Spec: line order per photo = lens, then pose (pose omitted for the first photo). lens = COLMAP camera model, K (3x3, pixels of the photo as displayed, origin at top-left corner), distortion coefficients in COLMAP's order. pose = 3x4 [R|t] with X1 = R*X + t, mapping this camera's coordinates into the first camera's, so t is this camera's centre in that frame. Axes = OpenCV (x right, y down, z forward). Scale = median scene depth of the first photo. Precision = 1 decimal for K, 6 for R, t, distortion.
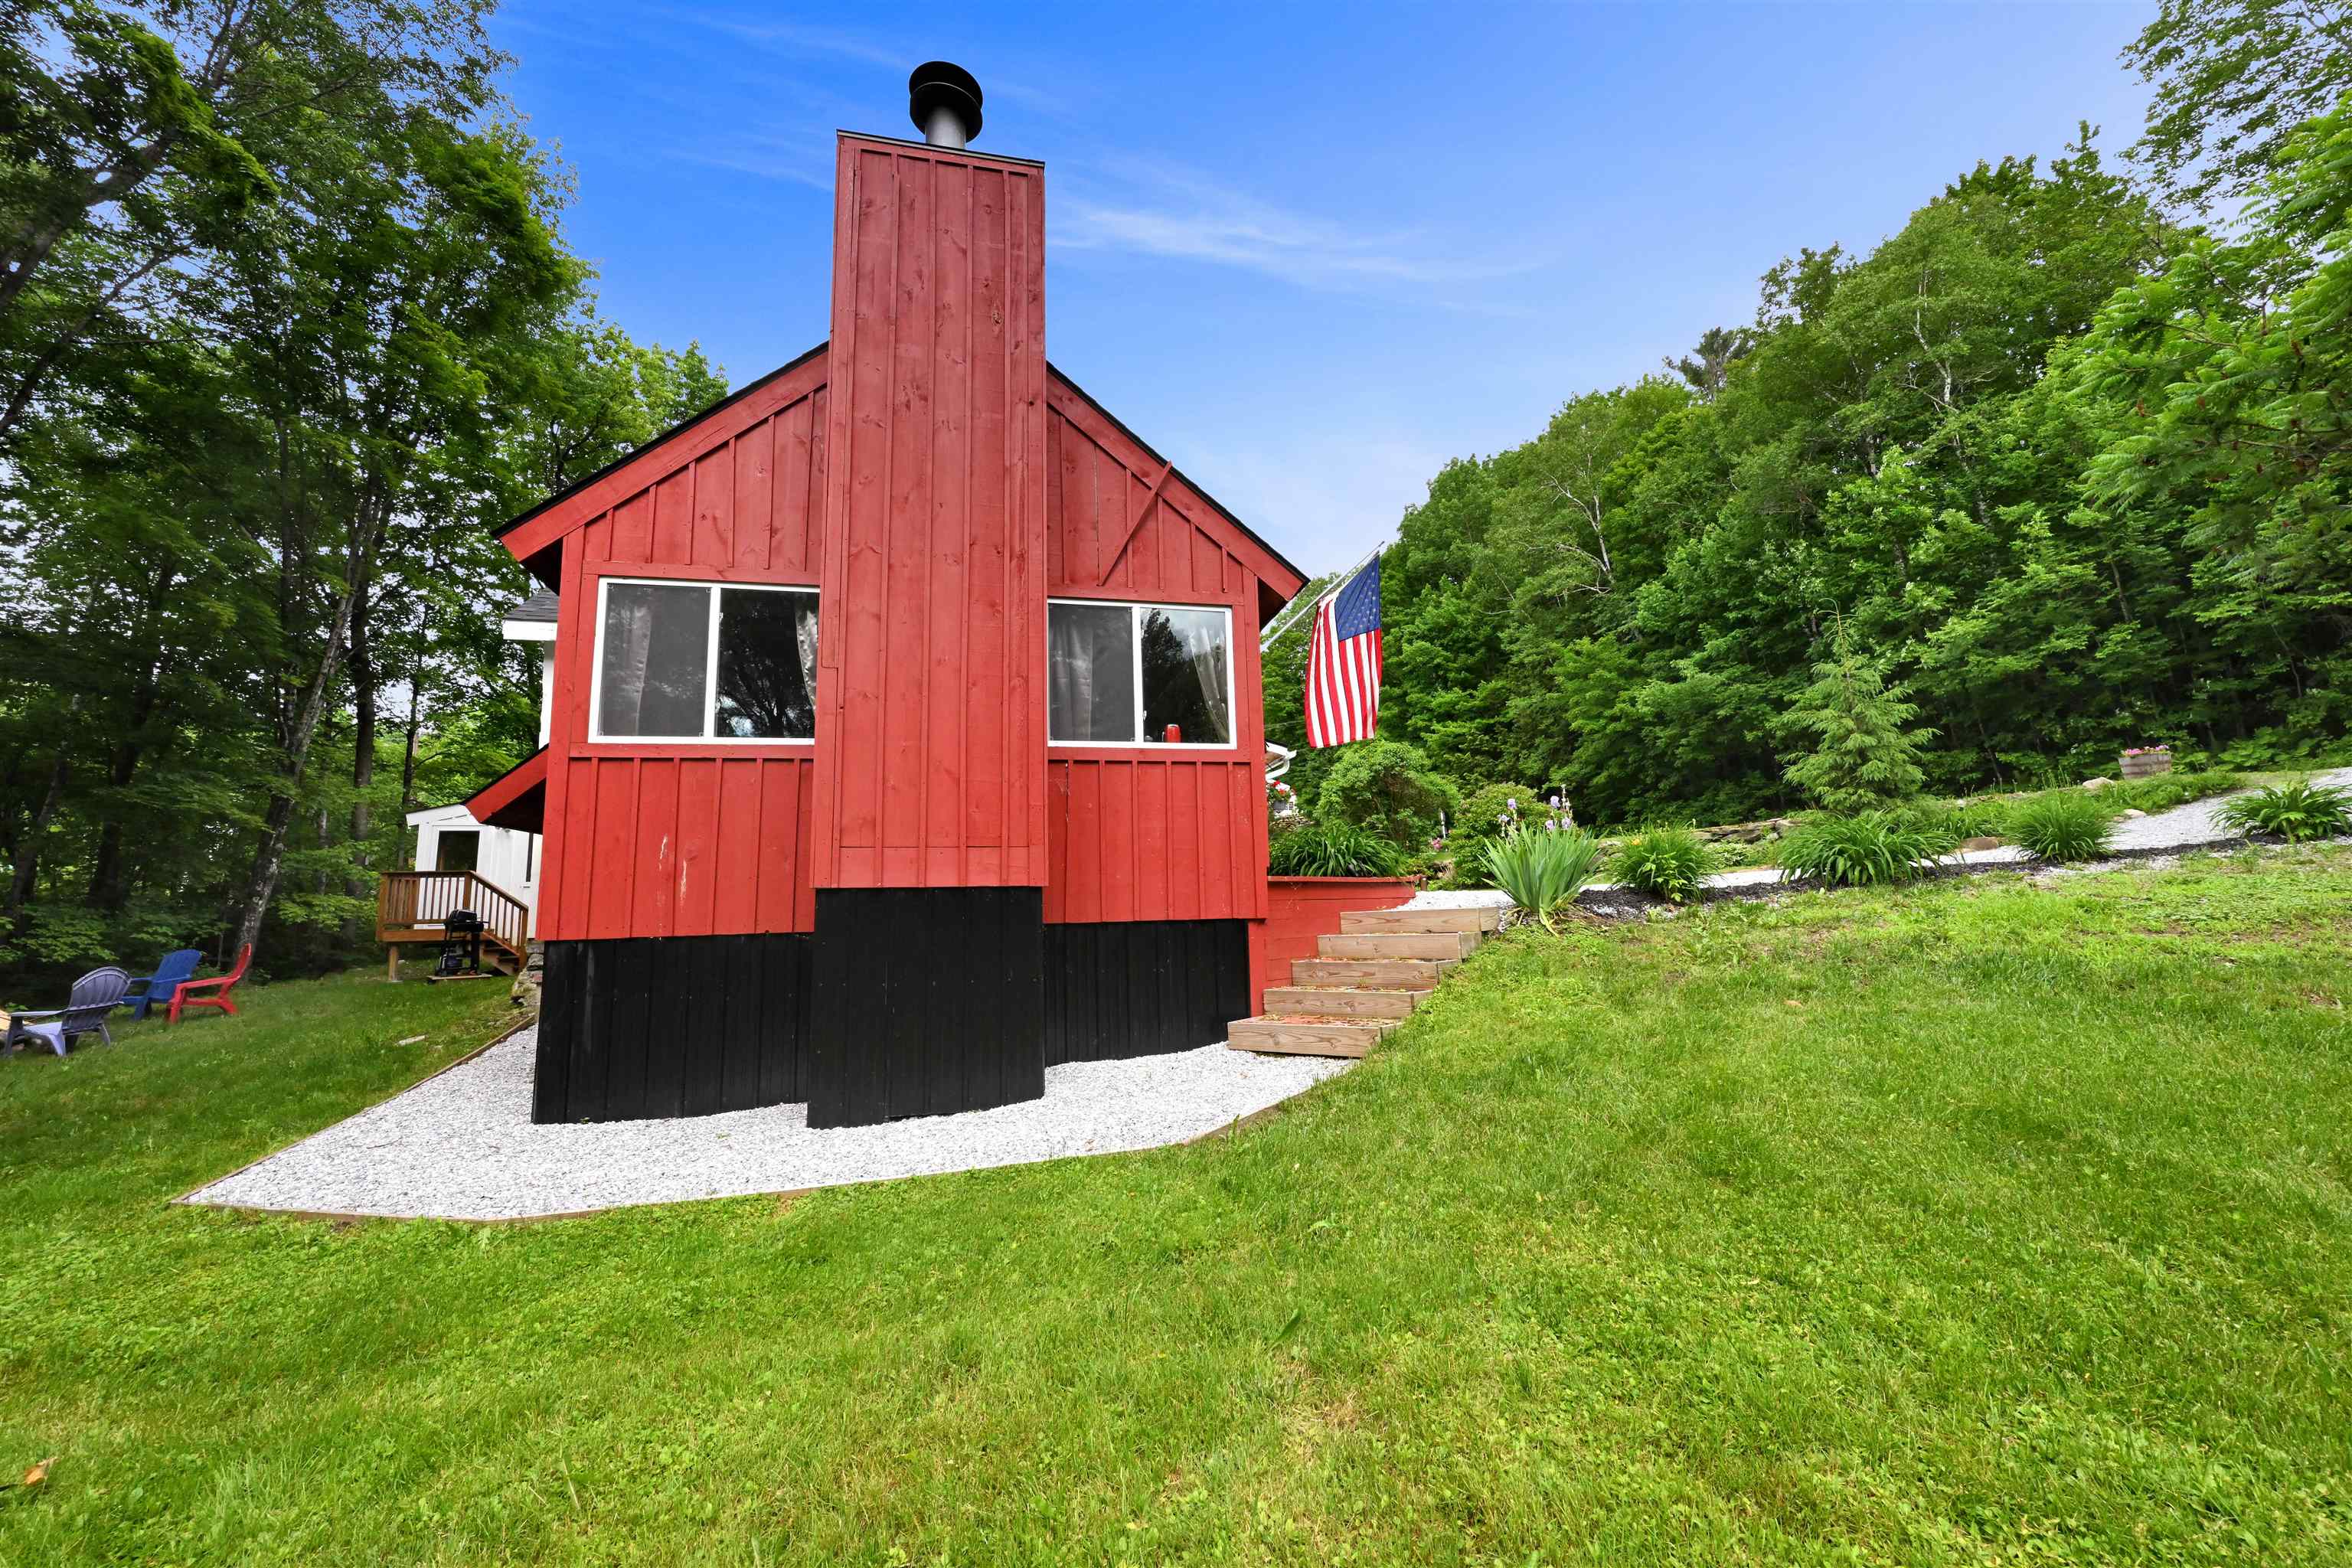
lens RADIAL K [[910.4, 0, 1204.6], [0, 910.4, 773.1], [0, 0, 1]] dist [-0.002446, 0.000759]
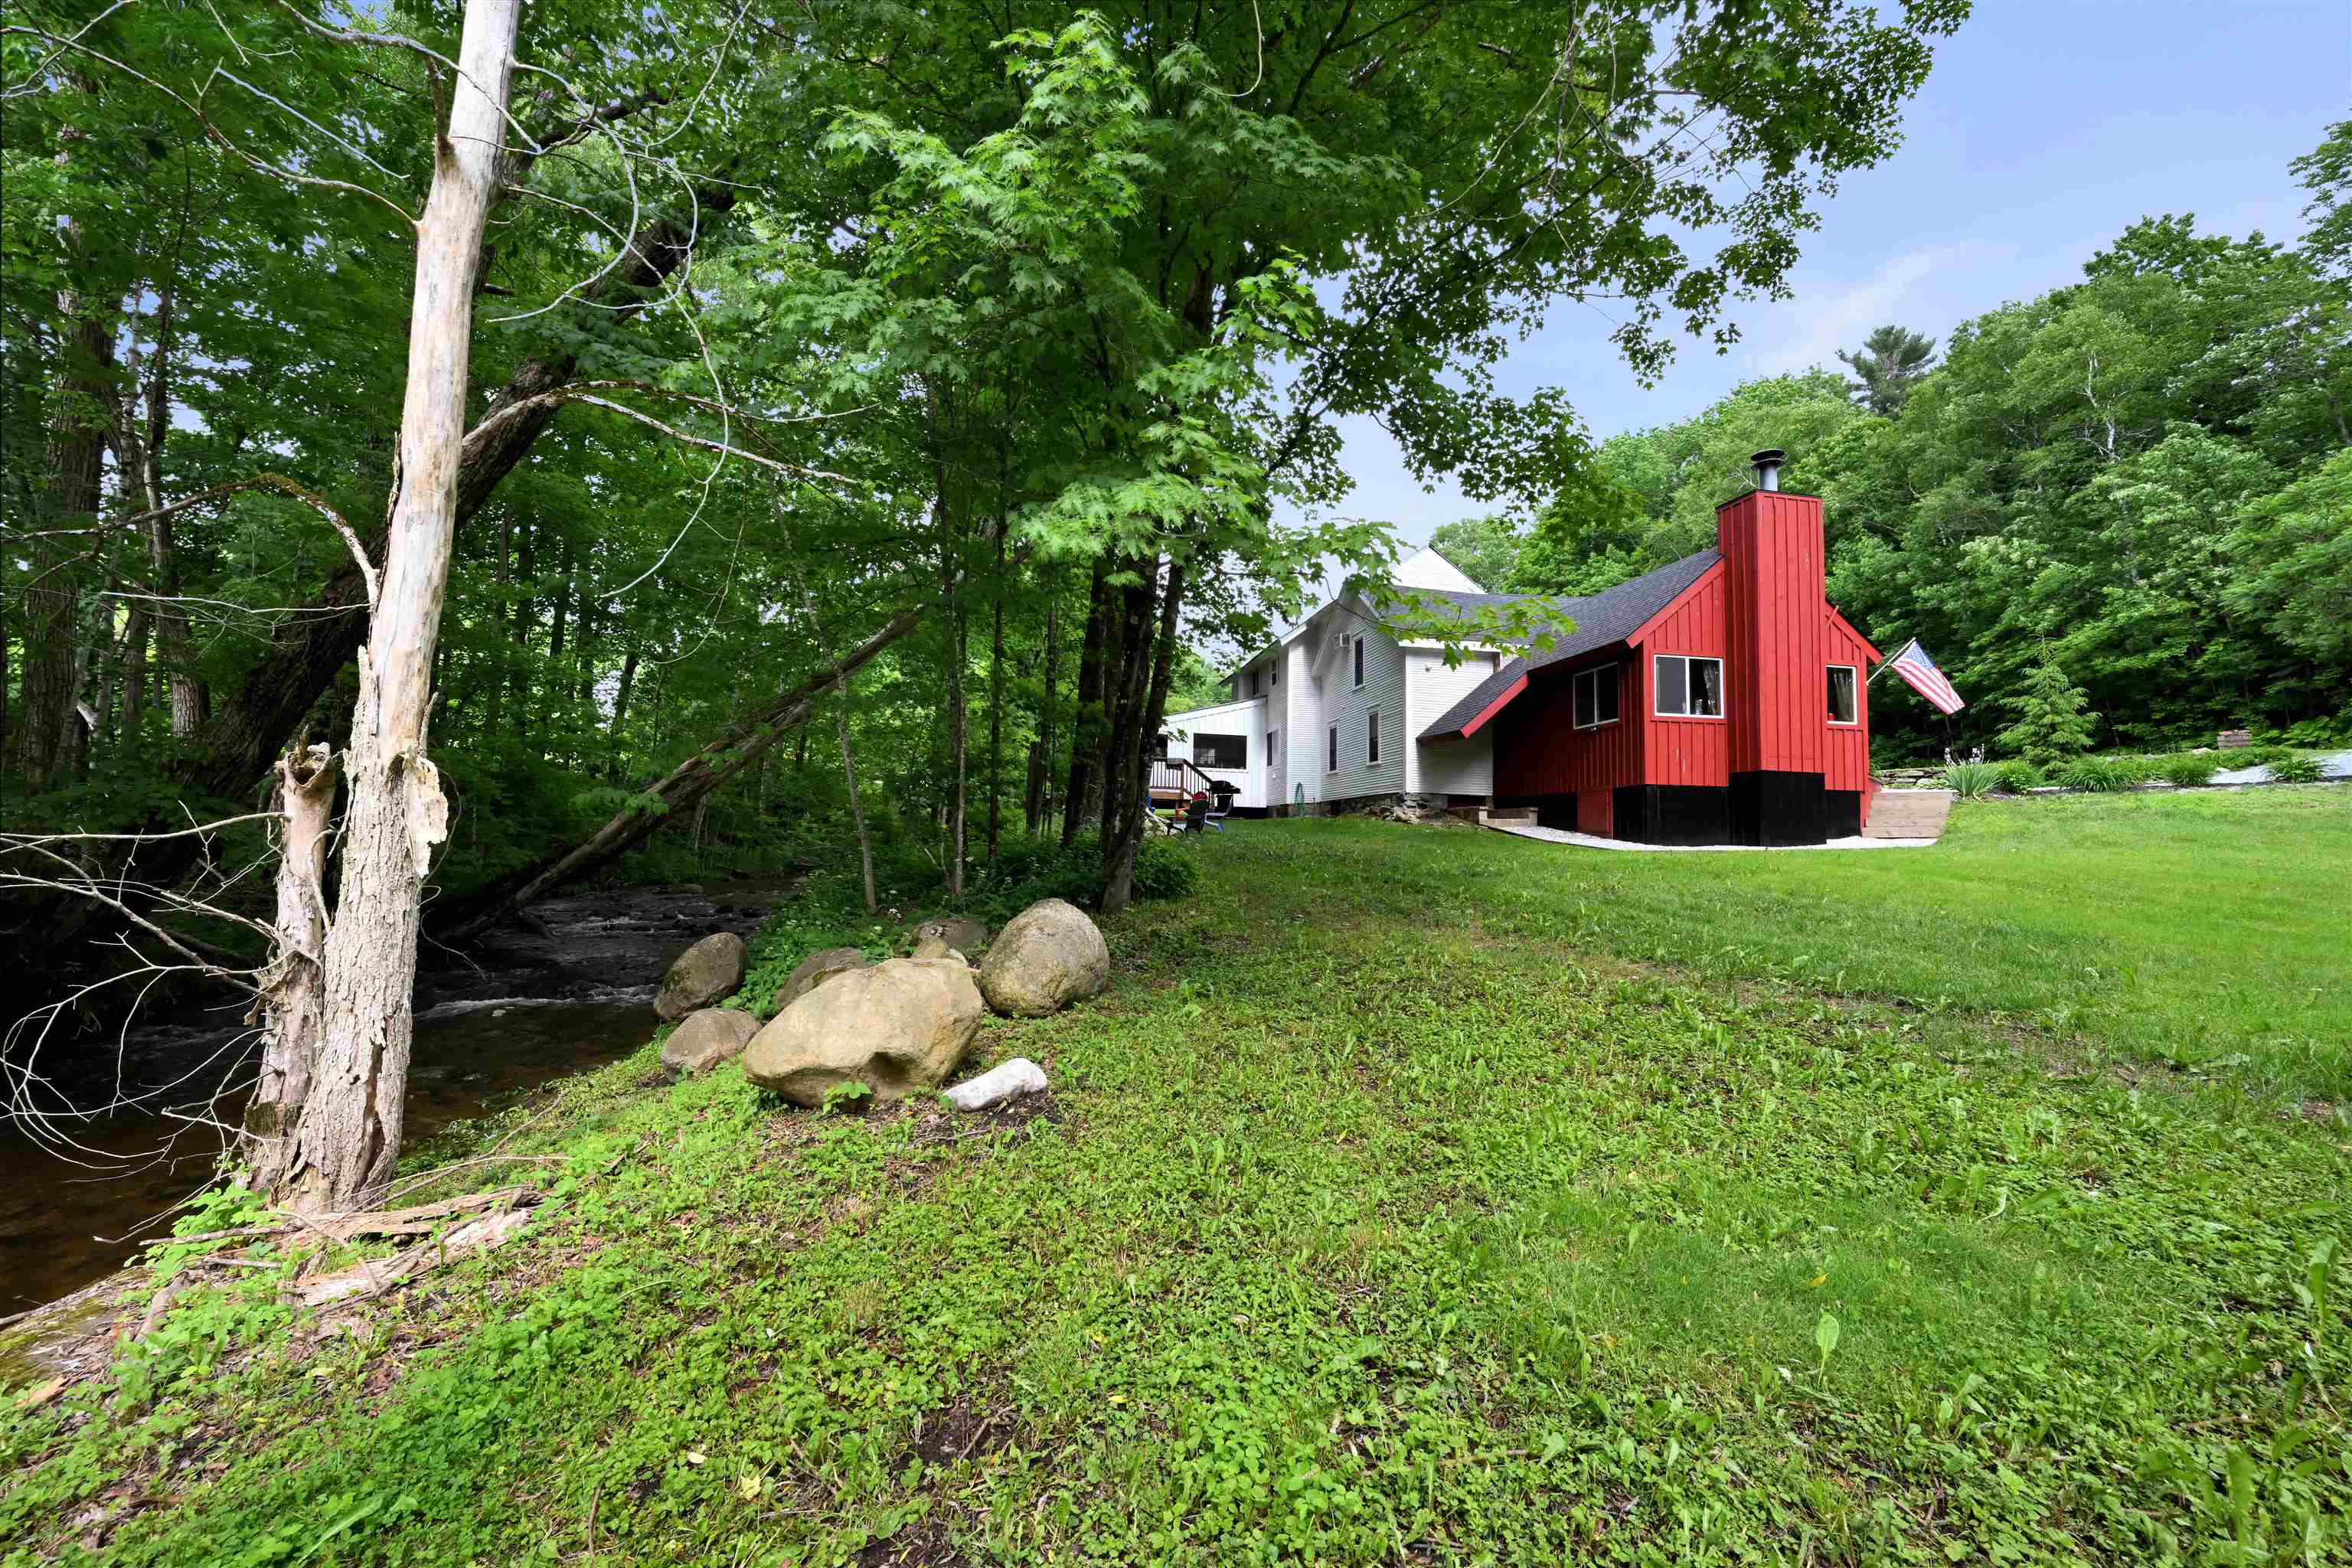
lens RADIAL K [[910.4, 0, 1188.7], [0, 910.4, 785.7], [0, 0, 1]] dist [-0.002446, 0.000759]
pose [[0.997764, 0.046152, -0.048352, -0.752523], [-0.041177, 0.994207, 0.099282, -0.014009], [0.052654, -0.097069, 0.993884, -0.726706]]
